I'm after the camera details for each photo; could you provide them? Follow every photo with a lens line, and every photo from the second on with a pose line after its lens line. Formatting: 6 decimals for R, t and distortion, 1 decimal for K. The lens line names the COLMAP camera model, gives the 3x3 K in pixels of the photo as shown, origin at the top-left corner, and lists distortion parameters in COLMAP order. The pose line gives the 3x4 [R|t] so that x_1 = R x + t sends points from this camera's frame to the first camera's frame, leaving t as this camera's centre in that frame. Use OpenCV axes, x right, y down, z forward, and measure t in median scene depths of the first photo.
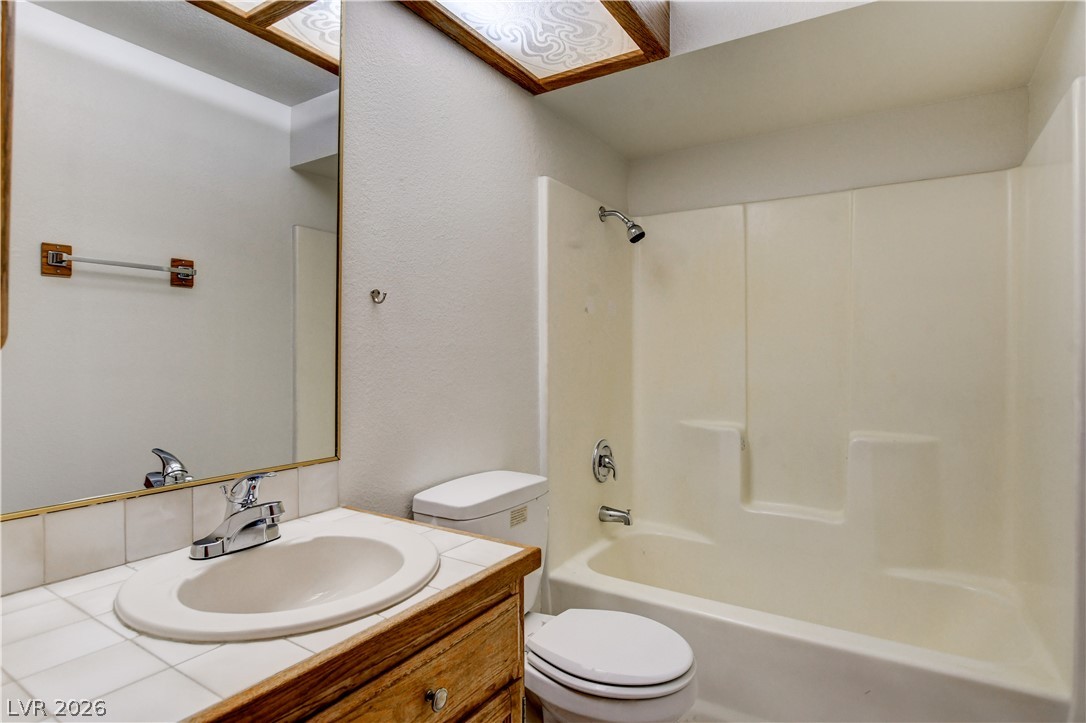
lens RADIAL K [[585.6, 0, 542.2], [0, 585.6, 355.2], [0, 0, 1]] dist [-0.017949, 0.000762]
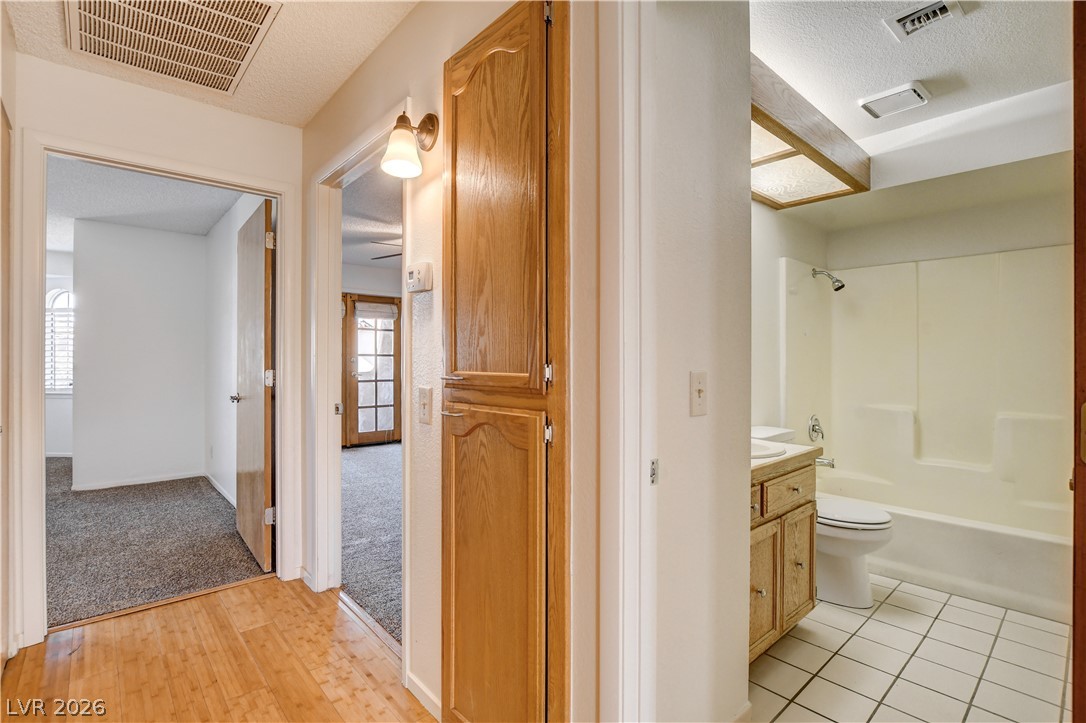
lens RADIAL K [[517.2, 0, 538.5], [0, 517.2, 361.8], [0, 0, 1]] dist [-0.017917, 0.000583]
pose [[0.960117, 0.001586, -0.279593, -0.232377], [-0.000724, 0.999995, 0.003184, -0.004037], [0.279596, -0.002855, 0.960113, -0.572044]]
